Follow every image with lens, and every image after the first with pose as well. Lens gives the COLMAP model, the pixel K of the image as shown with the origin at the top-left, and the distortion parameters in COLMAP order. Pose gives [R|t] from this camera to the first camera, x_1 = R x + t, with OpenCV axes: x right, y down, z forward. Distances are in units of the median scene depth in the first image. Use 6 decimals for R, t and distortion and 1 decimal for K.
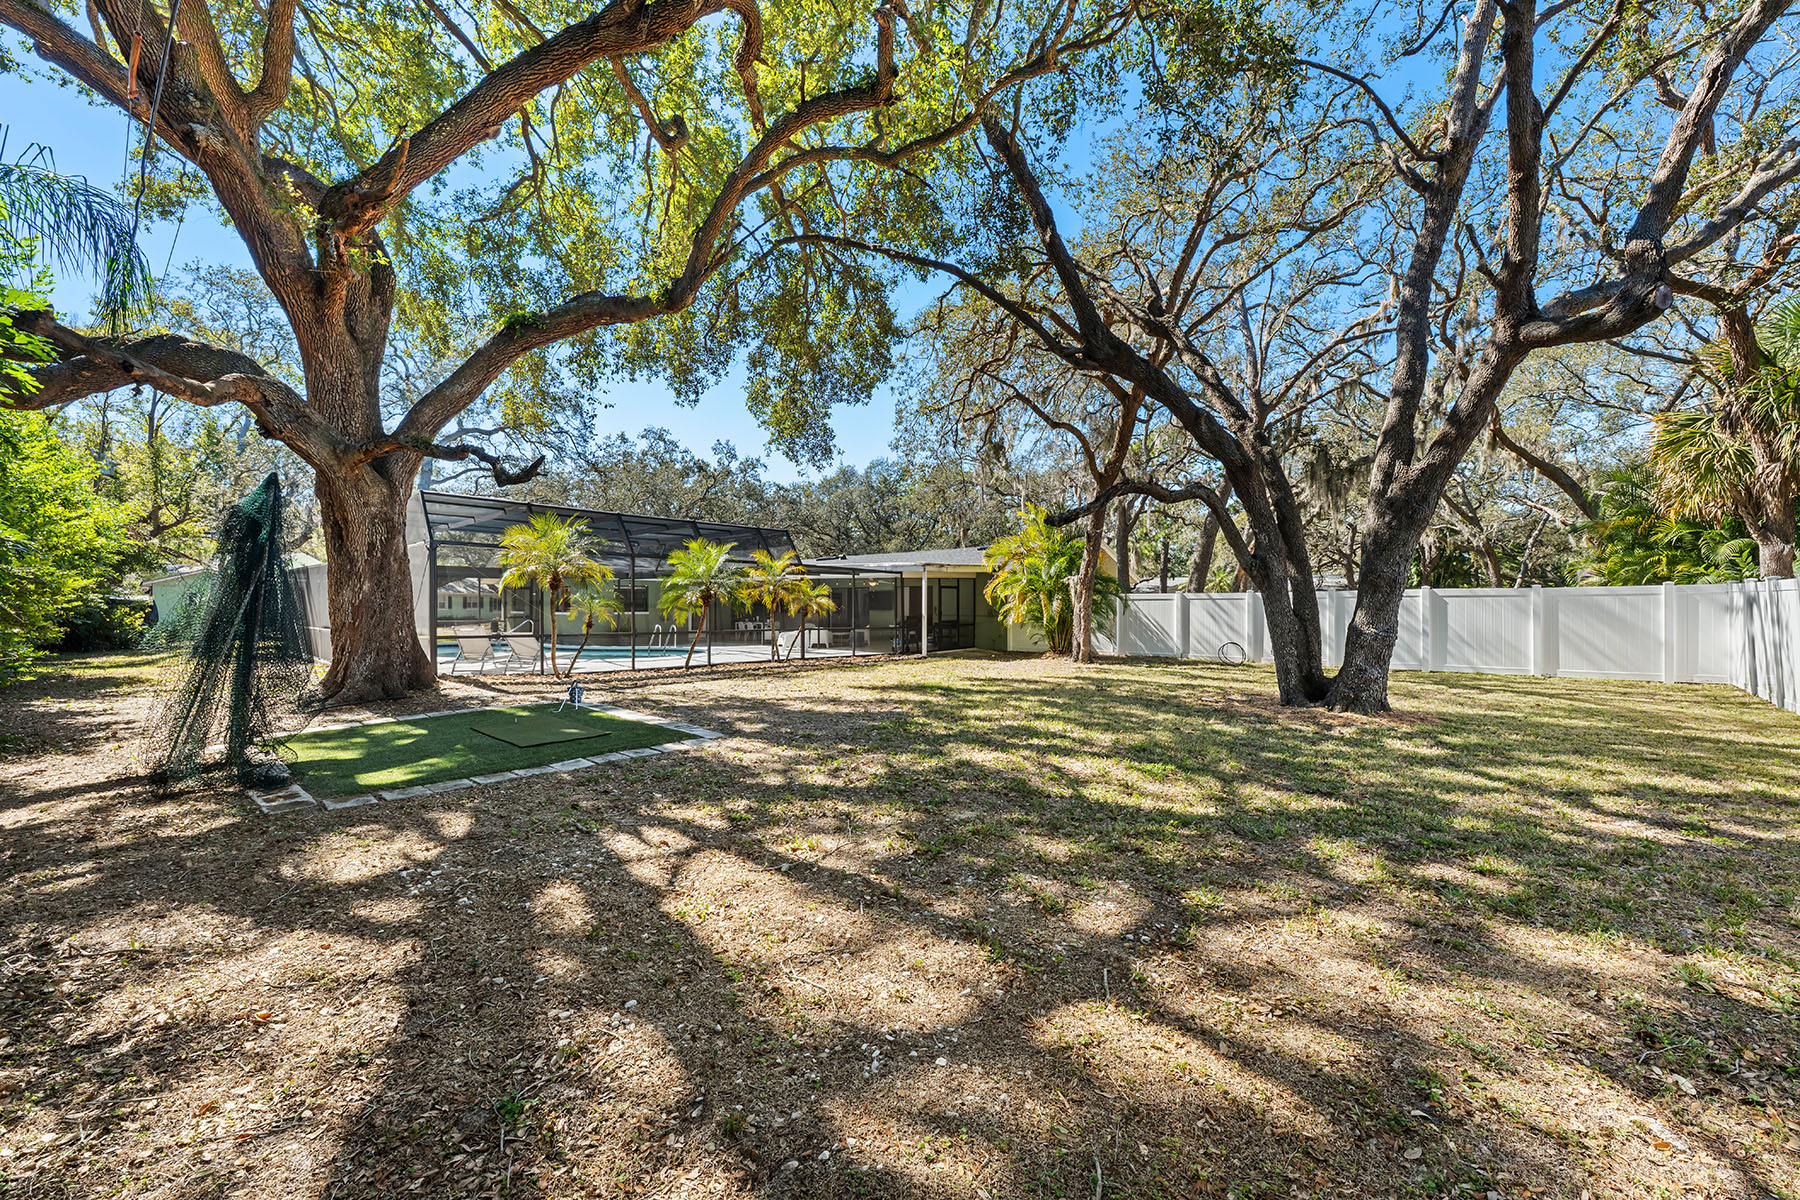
lens RADIAL K [[712.9, 0, 896.9], [0, 712.9, 602.0], [0, 0, 1]] dist [-0.000681, 0.000413]
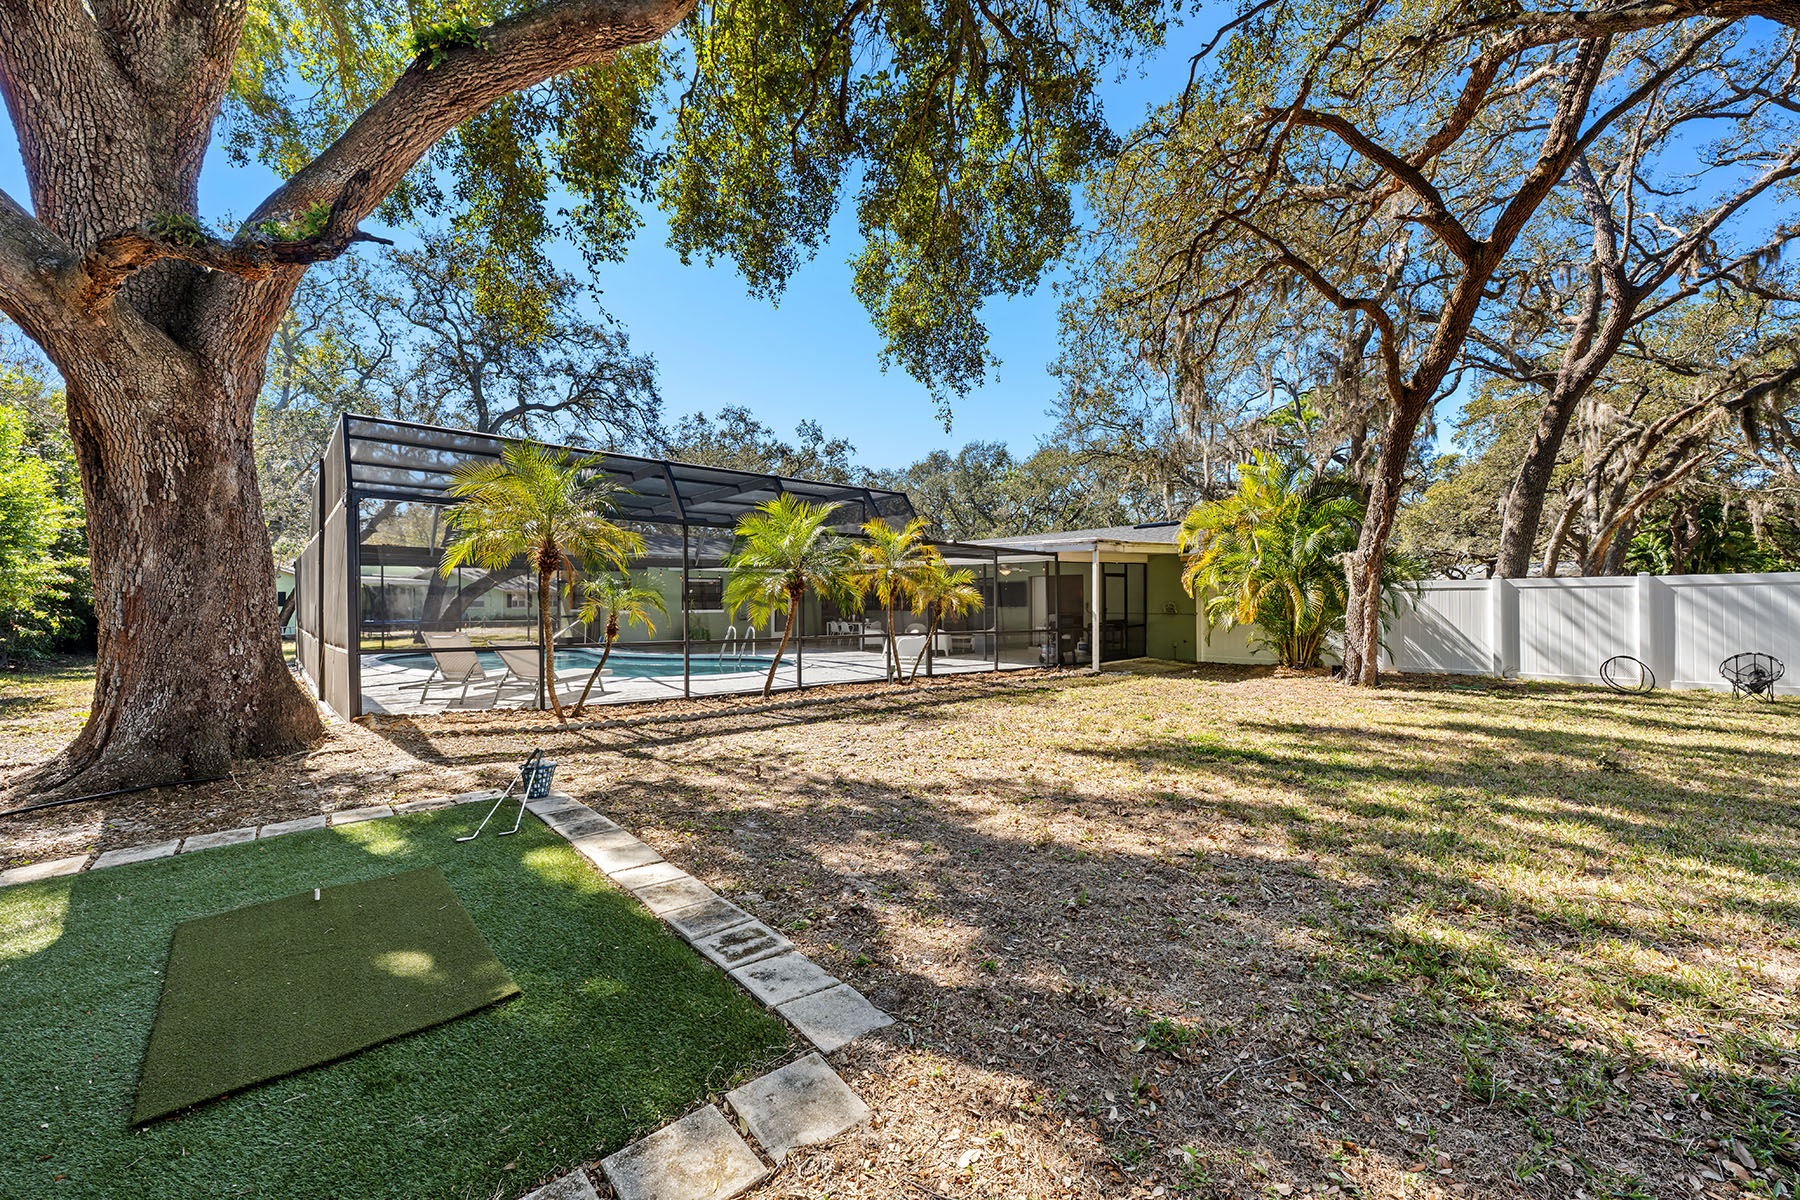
lens RADIAL K [[712.9, 0, 900.2], [0, 712.9, 597.8], [0, 0, 1]] dist [-0.000681, 0.000413]
pose [[0.994293, -0.004610, -0.106586, -0.092068], [0.004291, 0.999986, -0.003228, 0.005542], [0.106600, 0.002752, 0.994298, 0.324172]]
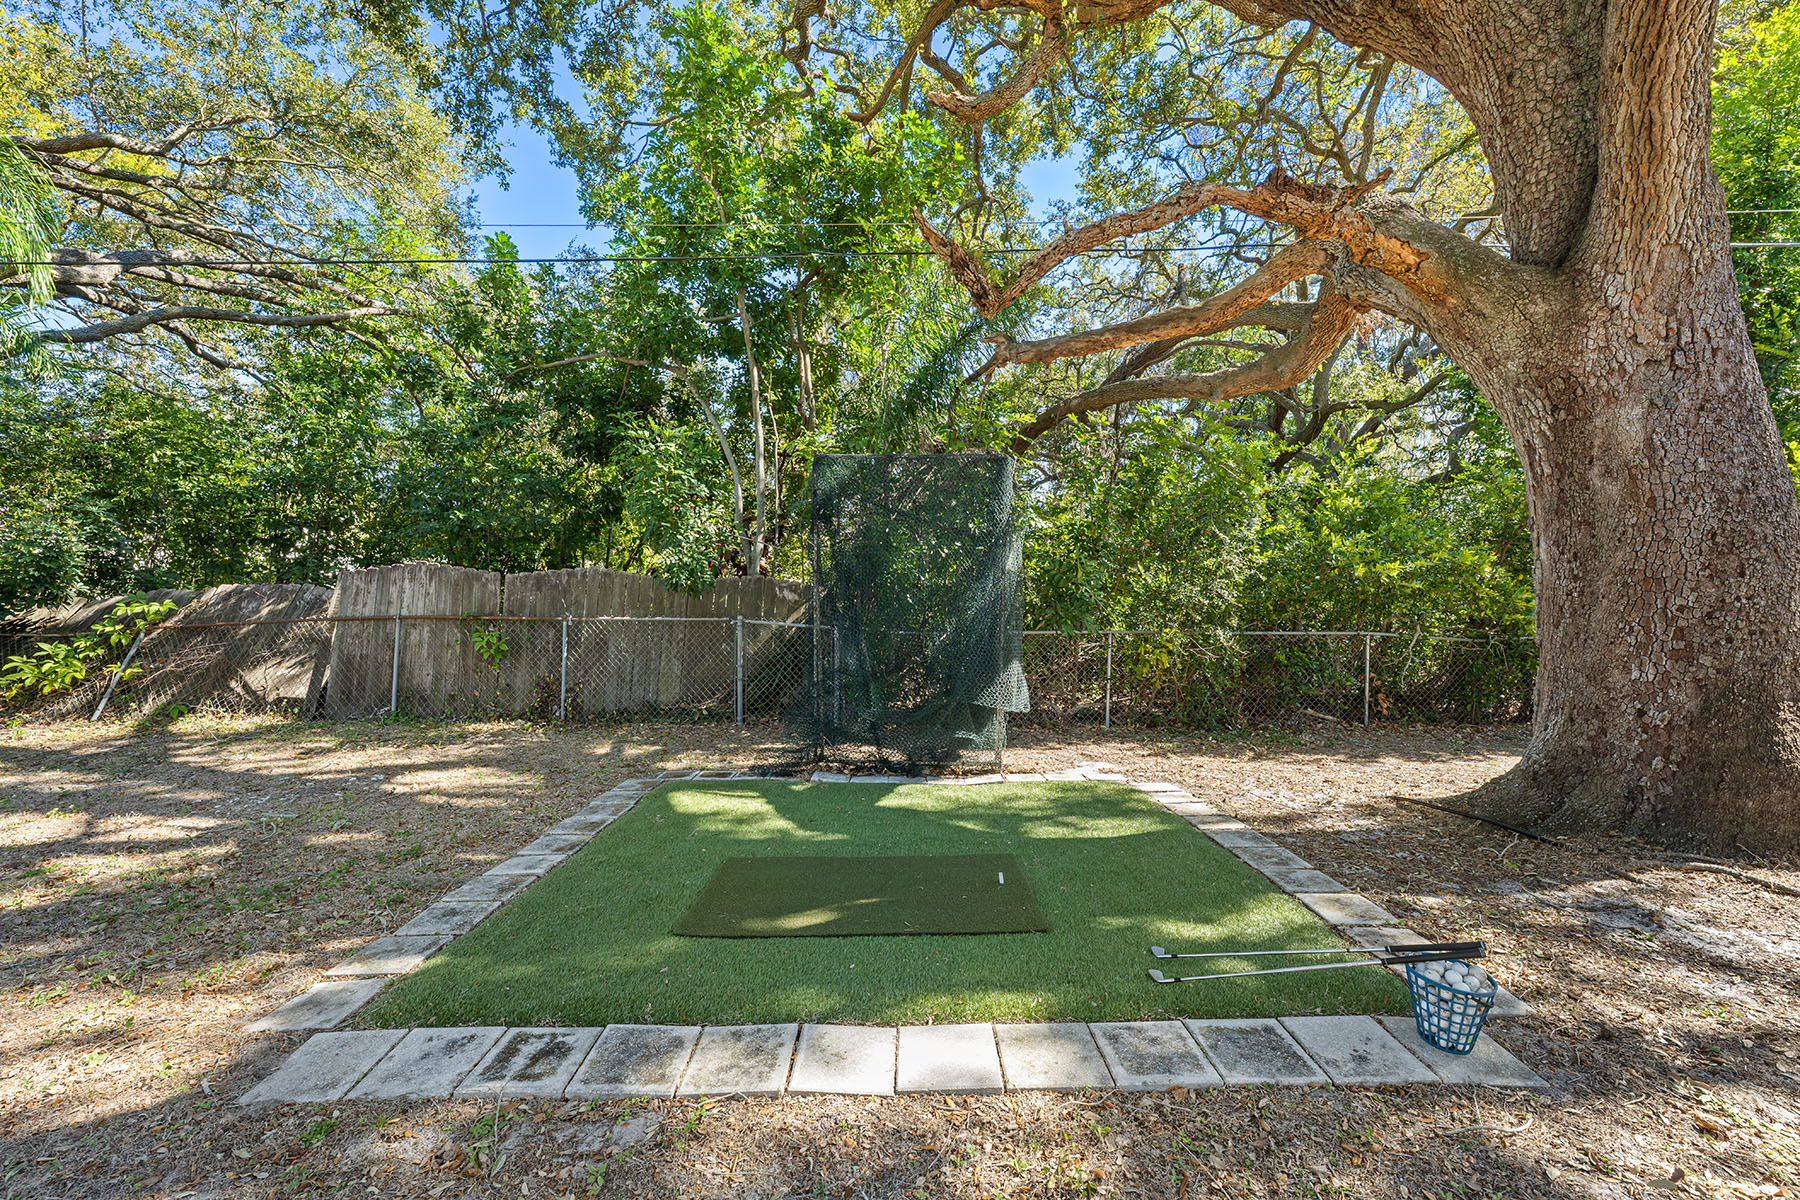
lens RADIAL K [[712.9, 0, 904.6], [0, 712.9, 599.6], [0, 0, 1]] dist [-0.000681, 0.000413]
pose [[-0.736921, -0.004248, -0.675965, -0.110322], [-0.003845, 0.999990, -0.002093, 0.005557], [0.675967, 0.001056, -0.736931, 0.625765]]
